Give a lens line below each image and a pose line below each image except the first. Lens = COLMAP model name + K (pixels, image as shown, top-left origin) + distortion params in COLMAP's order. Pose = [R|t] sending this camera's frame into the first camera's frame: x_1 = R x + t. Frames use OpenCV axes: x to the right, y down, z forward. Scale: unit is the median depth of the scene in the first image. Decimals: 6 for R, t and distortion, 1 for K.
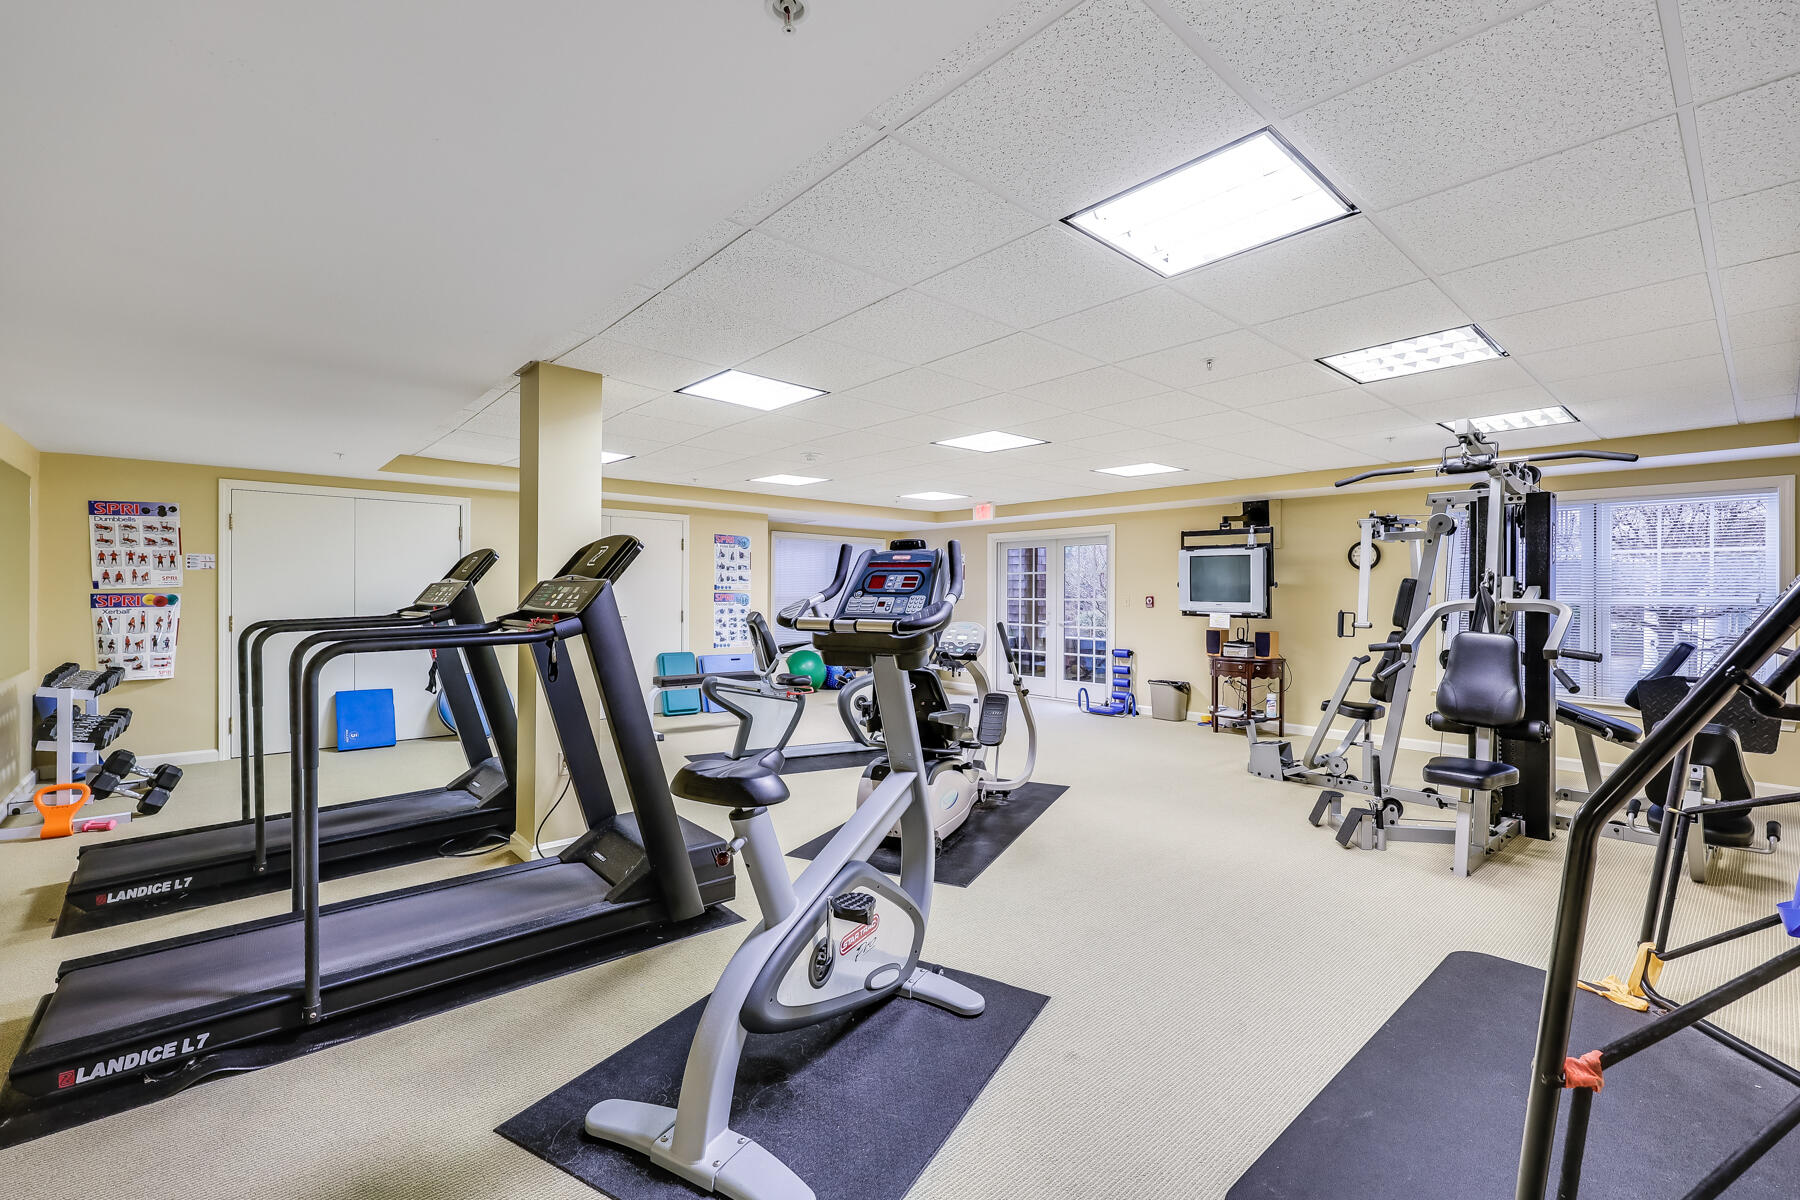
lens RADIAL K [[759.7, 0, 900.0], [0, 759.7, 600.0], [0, 0, 1]] dist [-0.000561, -0.000033]
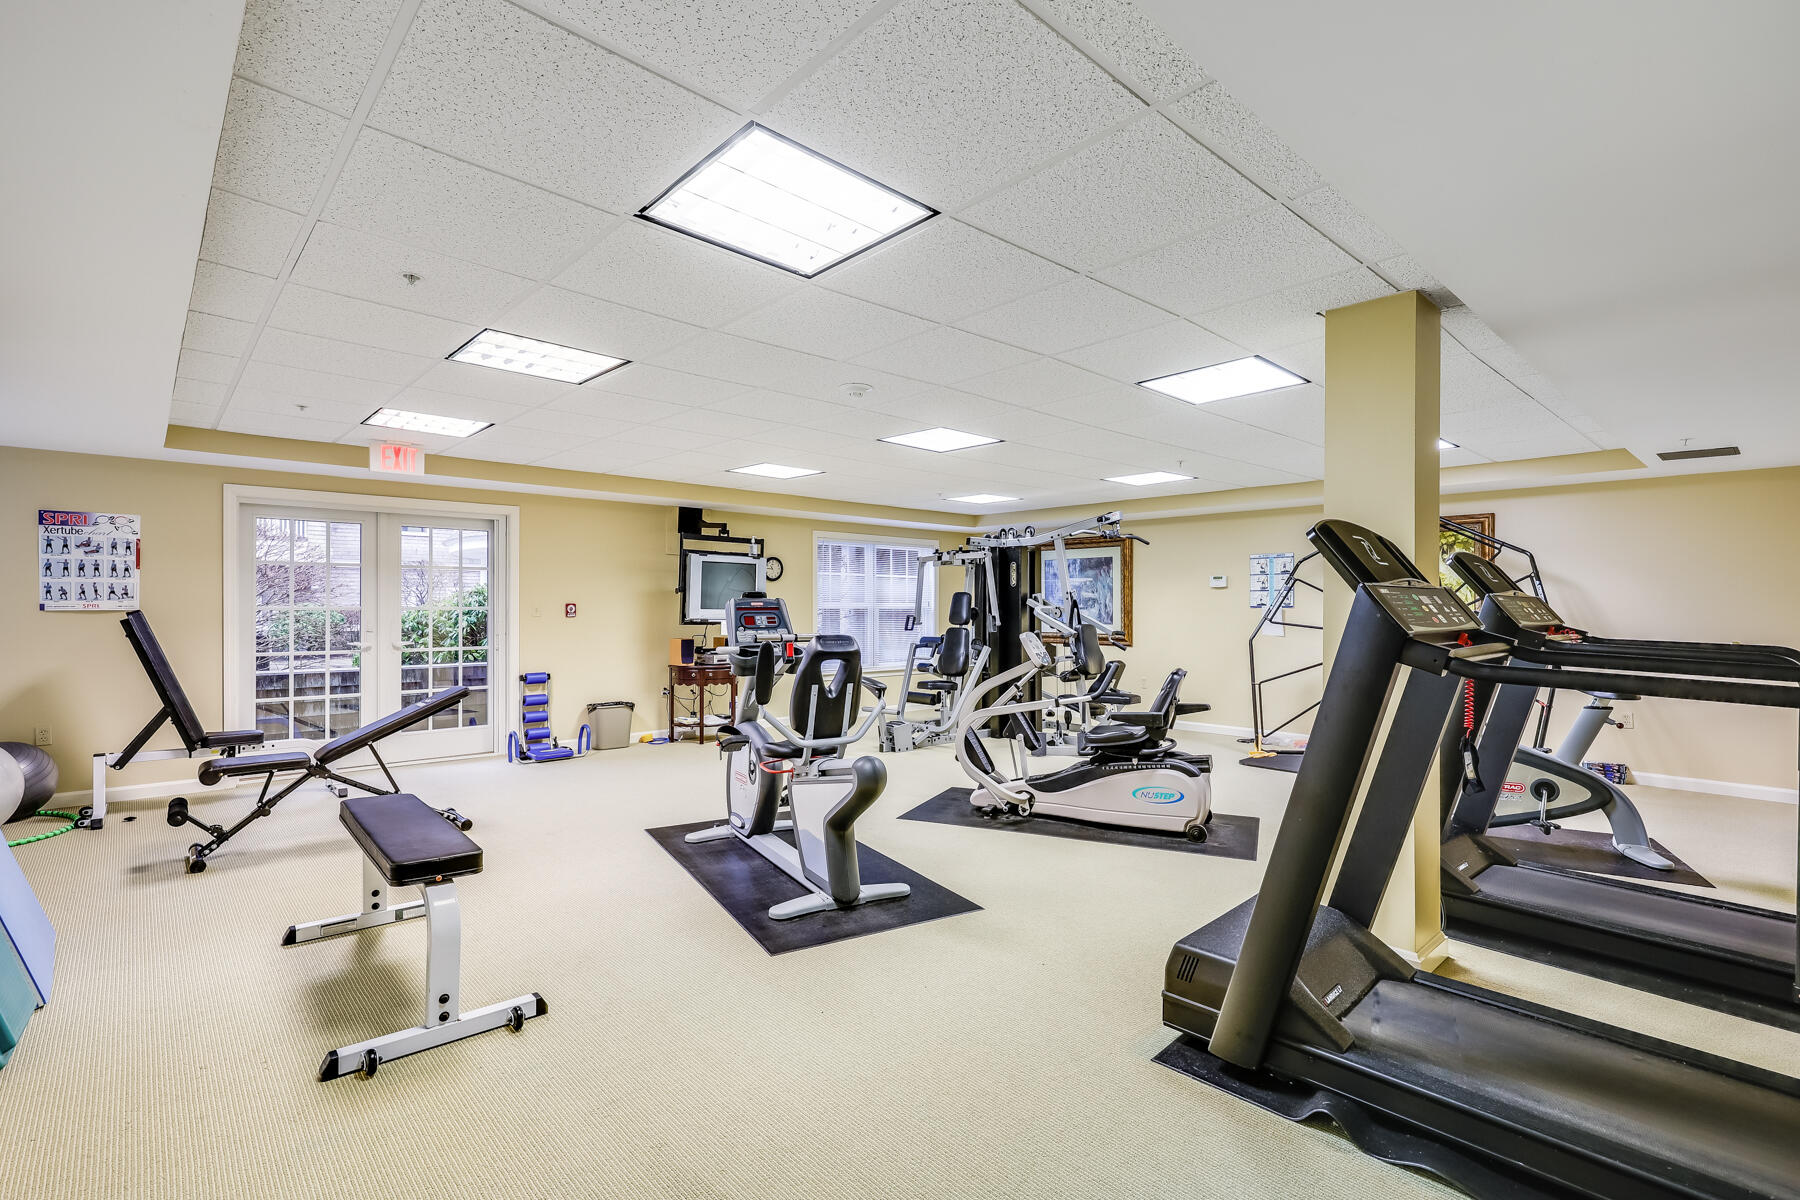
lens RADIAL K [[830.3, 0, 900.0], [0, 830.3, 600.0], [0, 0, 1]] dist [0.000839, 0.000052]
pose [[-0.003168, -0.007726, 0.999965, -0.627806], [0.001277, 0.999969, 0.007730, -0.016756], [-0.999994, 0.001301, -0.003158, 0.753684]]
